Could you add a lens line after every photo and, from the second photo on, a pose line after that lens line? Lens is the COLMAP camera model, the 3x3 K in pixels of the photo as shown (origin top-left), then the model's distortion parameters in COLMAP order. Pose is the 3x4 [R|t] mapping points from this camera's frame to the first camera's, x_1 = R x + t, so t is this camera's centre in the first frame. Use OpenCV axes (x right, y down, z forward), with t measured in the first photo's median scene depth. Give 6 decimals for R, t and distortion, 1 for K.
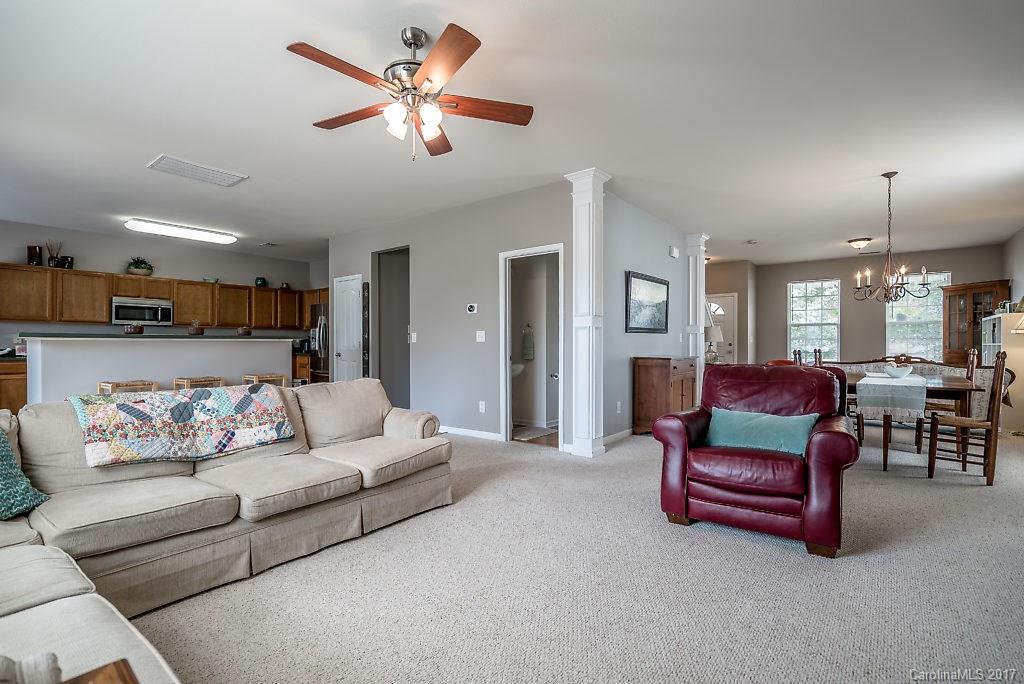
lens RADIAL K [[469.4, 0, 508.6], [0, 469.4, 340.2], [0, 0, 1]] dist [-0.003125, -0.001083]
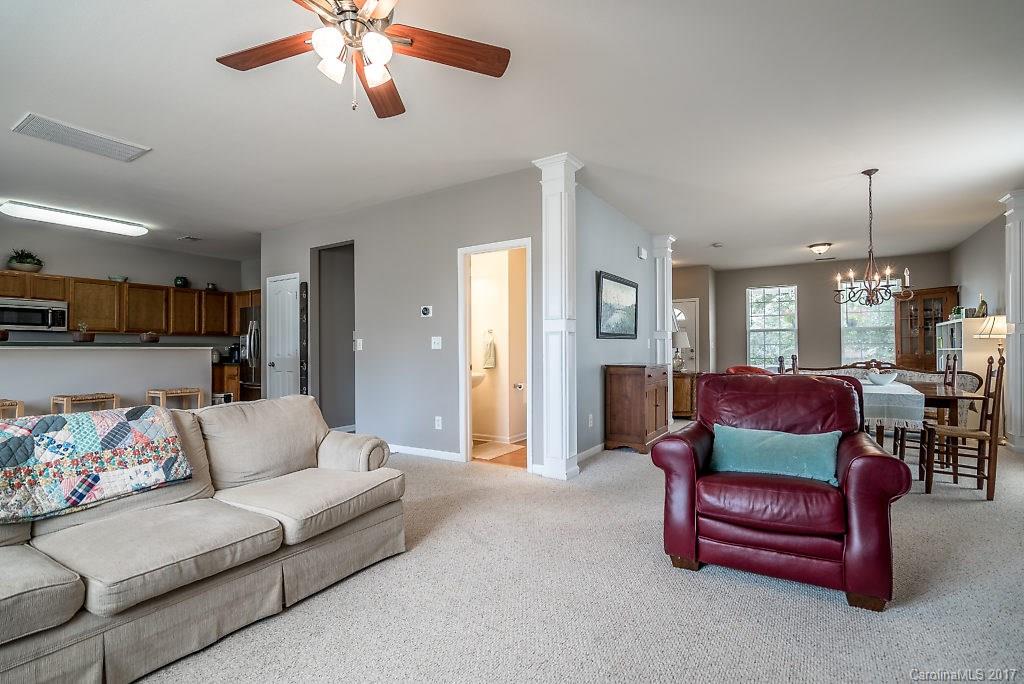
lens RADIAL K [[469.4, 0, 508.6], [0, 469.4, 343.4], [0, 0, 1]] dist [-0.003125, -0.001083]
pose [[0.994707, -0.002986, 0.102709, -0.018786], [0.003818, 0.999961, -0.007905, 0.000604], [-0.102681, 0.008255, 0.994680, 0.128215]]
